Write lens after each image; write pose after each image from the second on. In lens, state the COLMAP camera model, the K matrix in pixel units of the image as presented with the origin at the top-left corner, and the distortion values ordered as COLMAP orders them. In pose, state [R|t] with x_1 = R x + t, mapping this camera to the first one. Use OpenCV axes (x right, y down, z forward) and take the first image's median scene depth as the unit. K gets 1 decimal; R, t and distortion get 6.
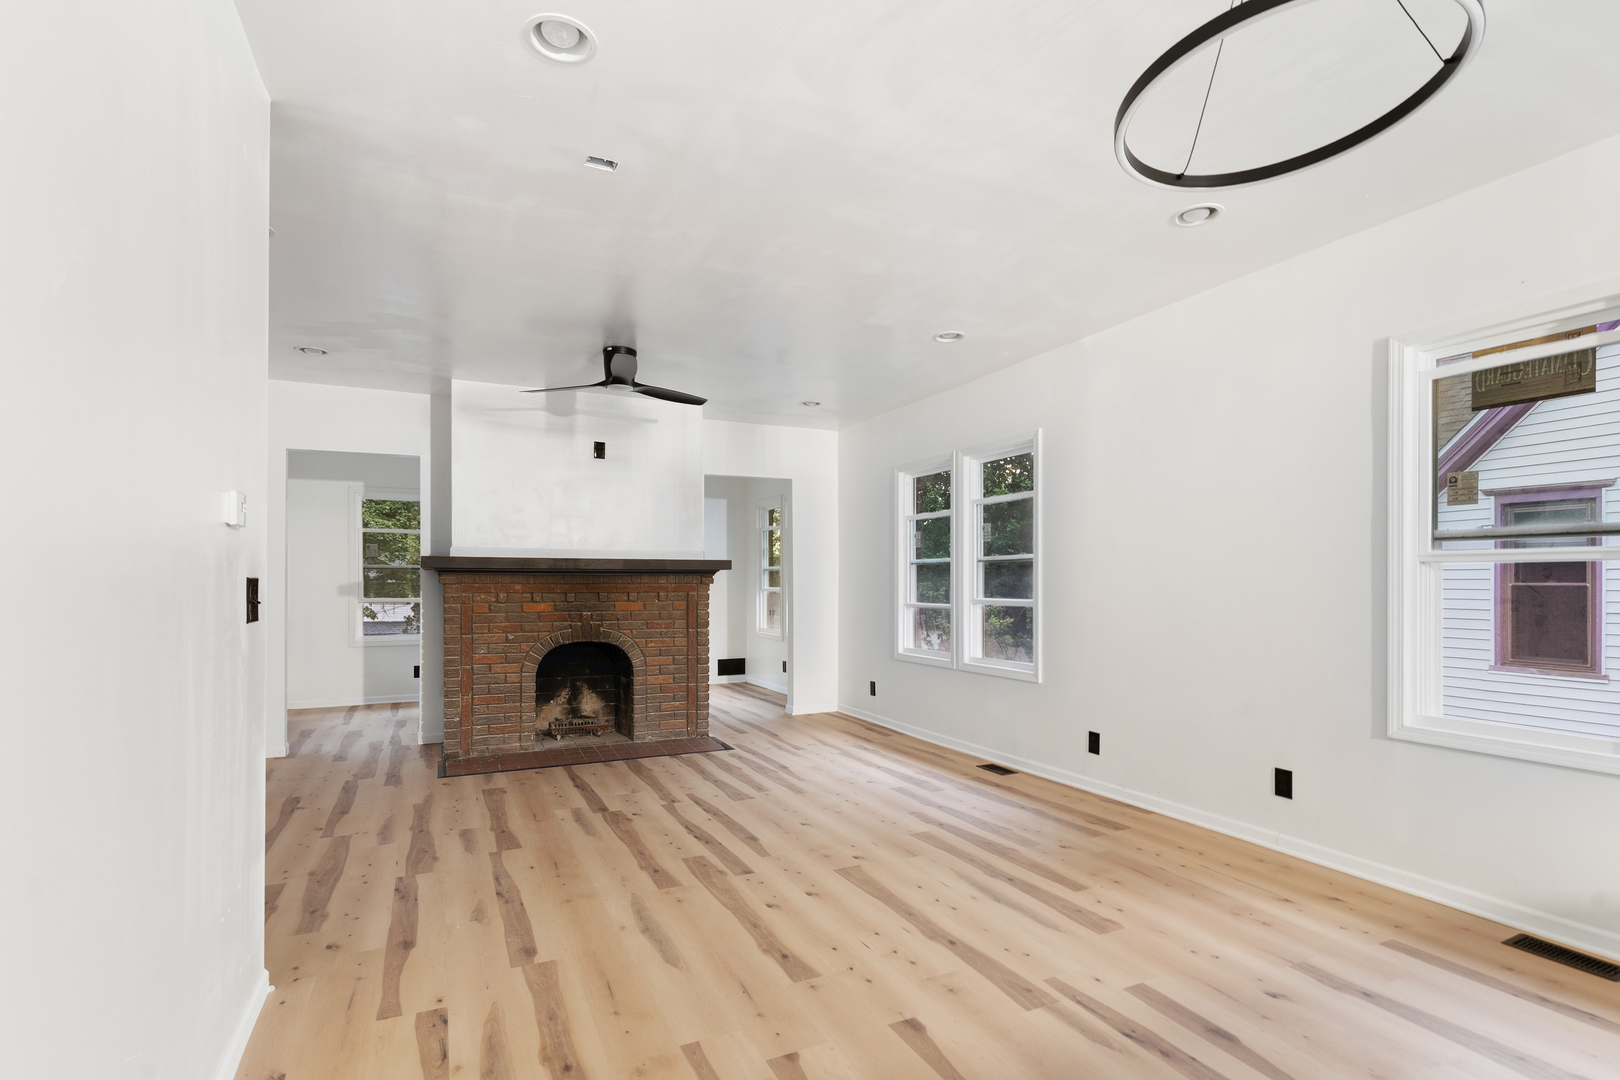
lens RADIAL K [[783.2, 0, 807.5], [0, 783.2, 592.4], [0, 0, 1]] dist [0.001750, 0.000405]
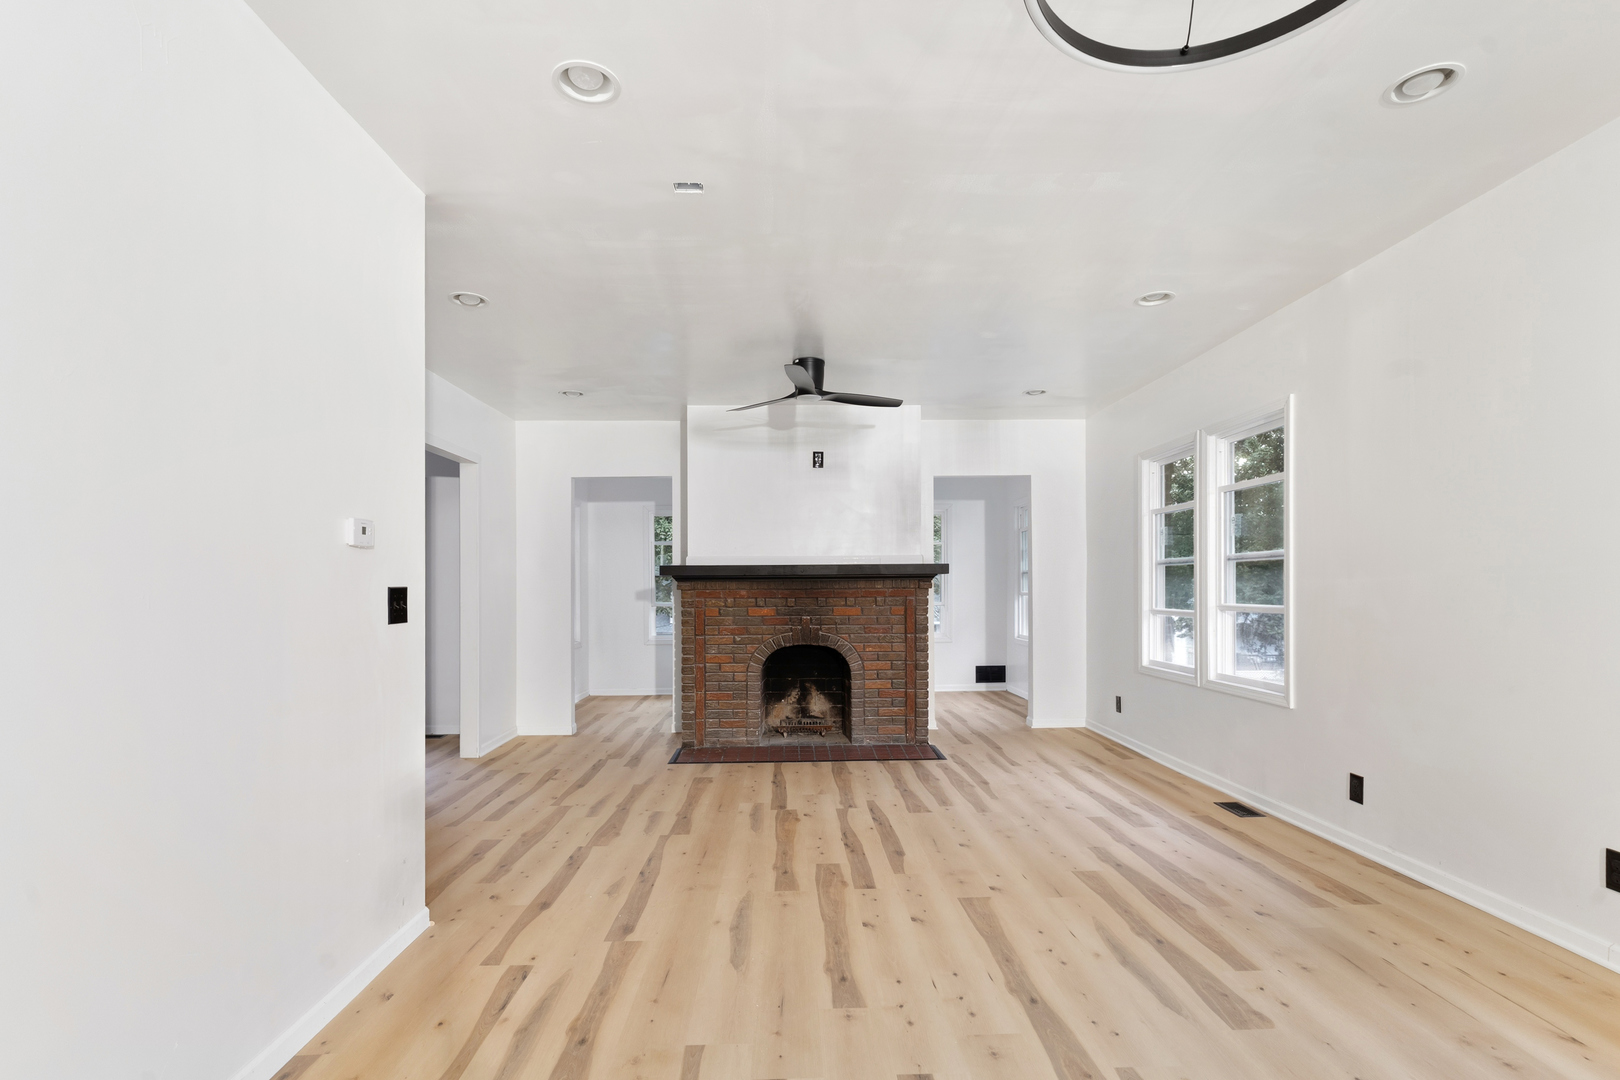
lens RADIAL K [[783.2, 0, 808.8], [0, 783.2, 599.8], [0, 0, 1]] dist [0.001750, 0.000405]
pose [[0.916460, -0.000467, -0.400125, 0.153724], [0.002179, 0.999990, 0.003824, -0.000740], [0.400120, -0.004376, 0.916452, 0.053780]]
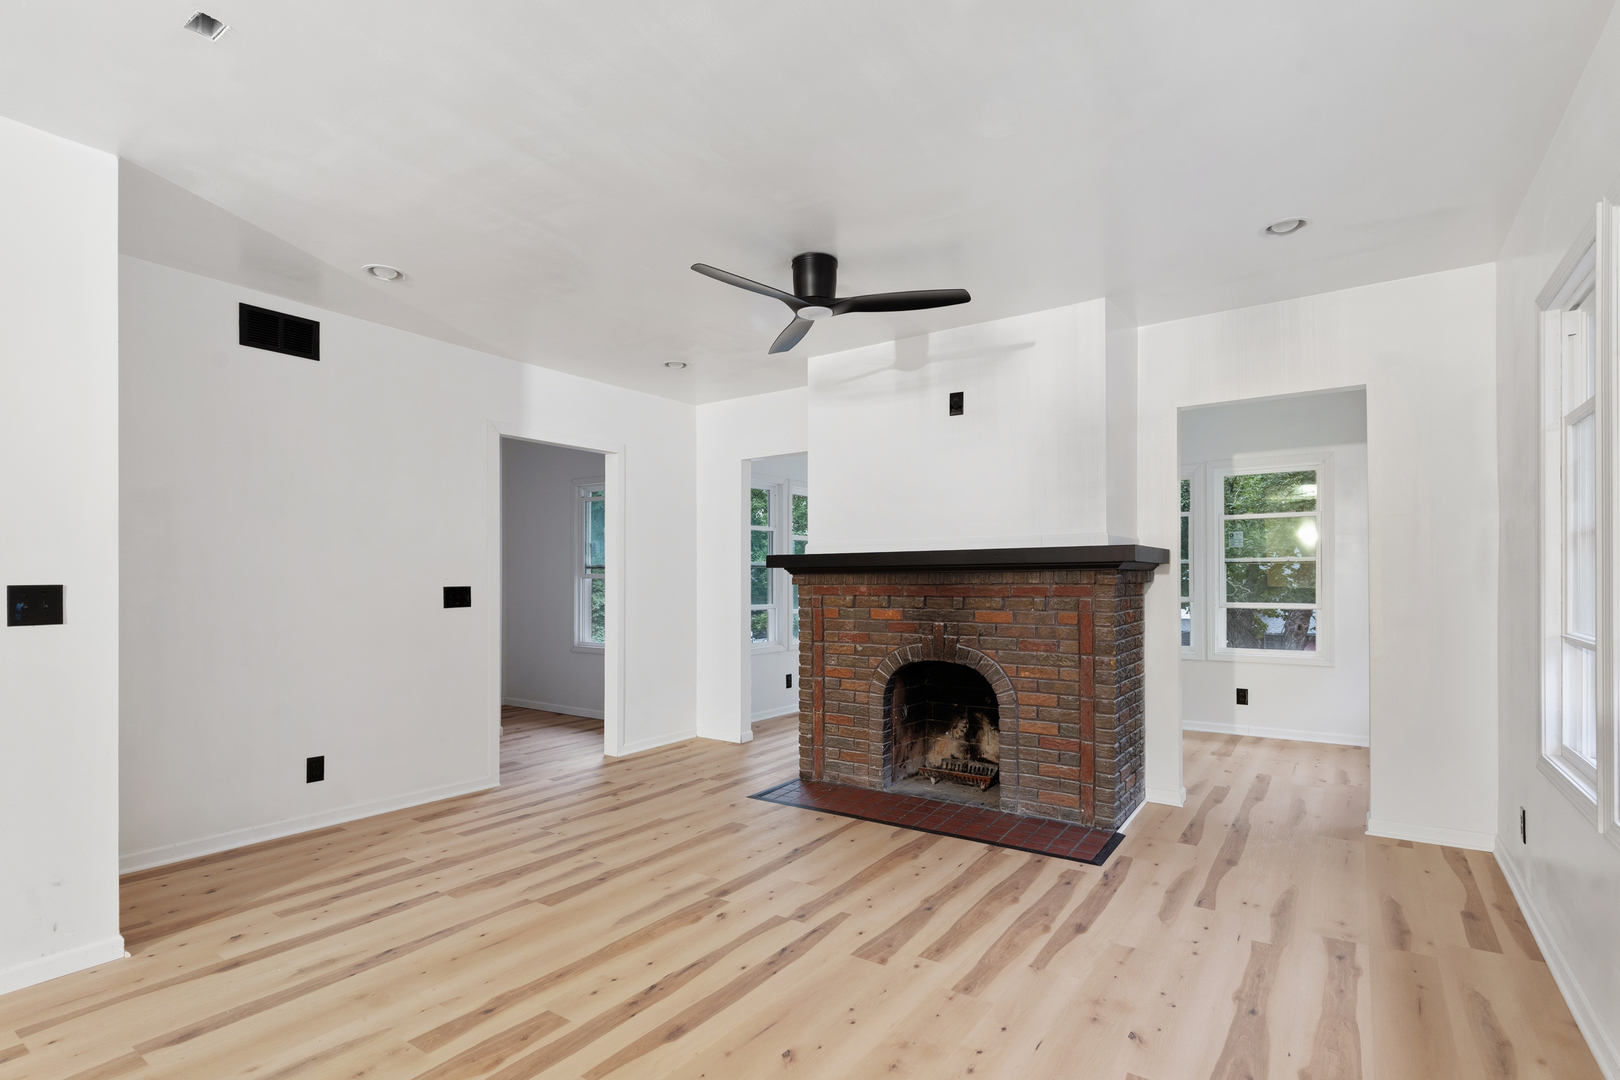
lens RADIAL K [[783.2, 0, 807.9], [0, 783.2, 583.5], [0, 0, 1]] dist [0.001750, 0.000405]
pose [[0.503564, 0.000745, -0.863957, 0.340801], [-0.006559, 0.999974, -0.002961, -0.009856], [0.863933, 0.007158, 0.503556, 0.571291]]
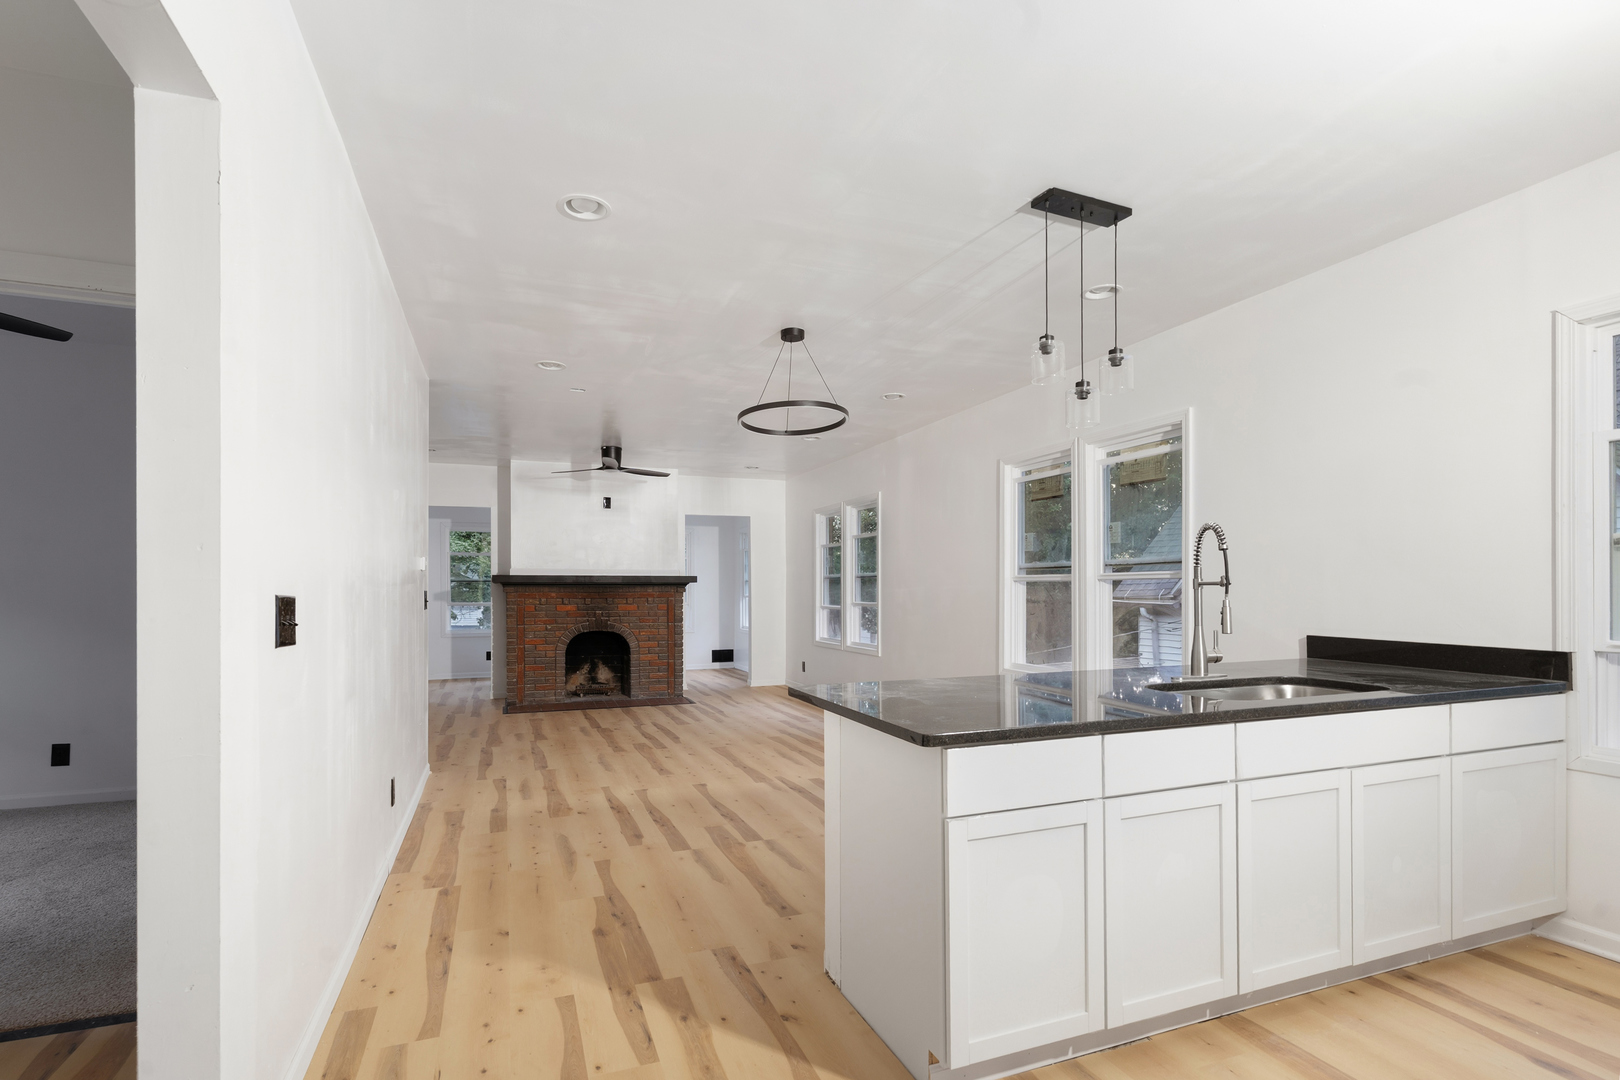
lens RADIAL K [[783.2, 0, 806.9], [0, 783.2, 607.5], [0, 0, 1]] dist [0.001750, 0.000405]
pose [[0.997424, 0.001293, -0.071725, 0.249408], [-0.000610, 0.999954, 0.009554, 0.004096], [0.071734, -0.009486, 0.997379, -0.522450]]
